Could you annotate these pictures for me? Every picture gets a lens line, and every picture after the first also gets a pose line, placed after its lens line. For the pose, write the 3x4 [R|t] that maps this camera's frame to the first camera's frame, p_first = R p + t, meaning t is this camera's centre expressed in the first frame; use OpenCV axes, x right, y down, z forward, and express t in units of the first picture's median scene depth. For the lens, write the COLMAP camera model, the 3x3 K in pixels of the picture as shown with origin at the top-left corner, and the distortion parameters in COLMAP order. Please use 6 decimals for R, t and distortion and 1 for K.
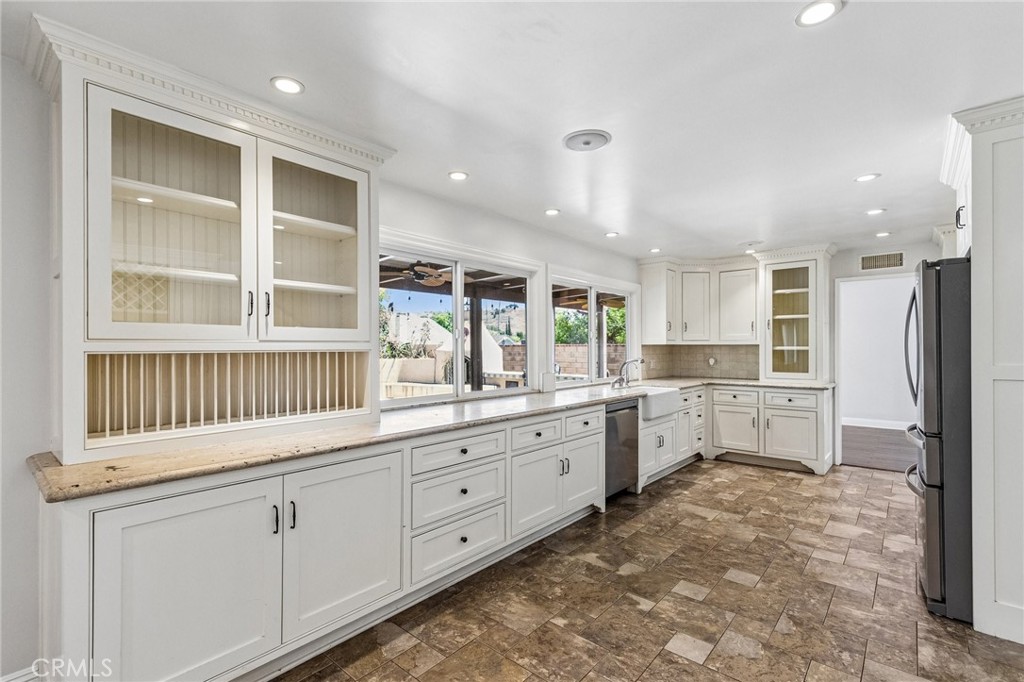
lens RADIAL K [[470.5, 0, 502.4], [0, 470.5, 348.3], [0, 0, 1]] dist [0.012514, 0.000414]
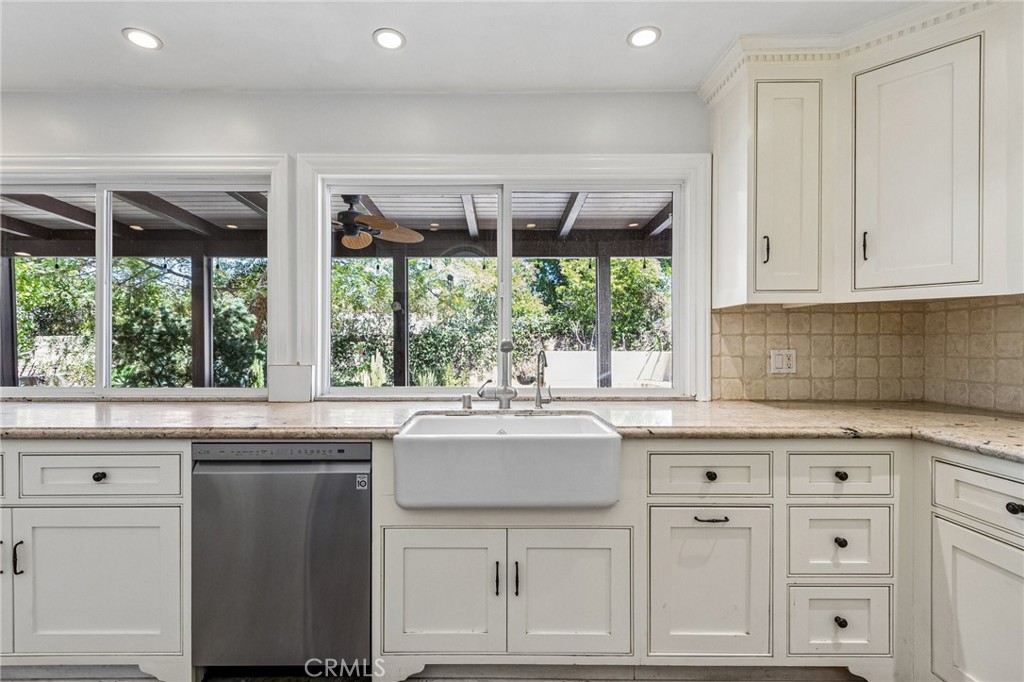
lens RADIAL K [[470.5, 0, 485.6], [0, 470.5, 345.5], [0, 0, 1]] dist [0.012514, 0.000414]
pose [[0.661312, 0.000767, -0.750111, 0.481422], [-0.002515, 0.999996, -0.001195, 0.023063], [0.750107, 0.002677, 0.661311, 0.631085]]
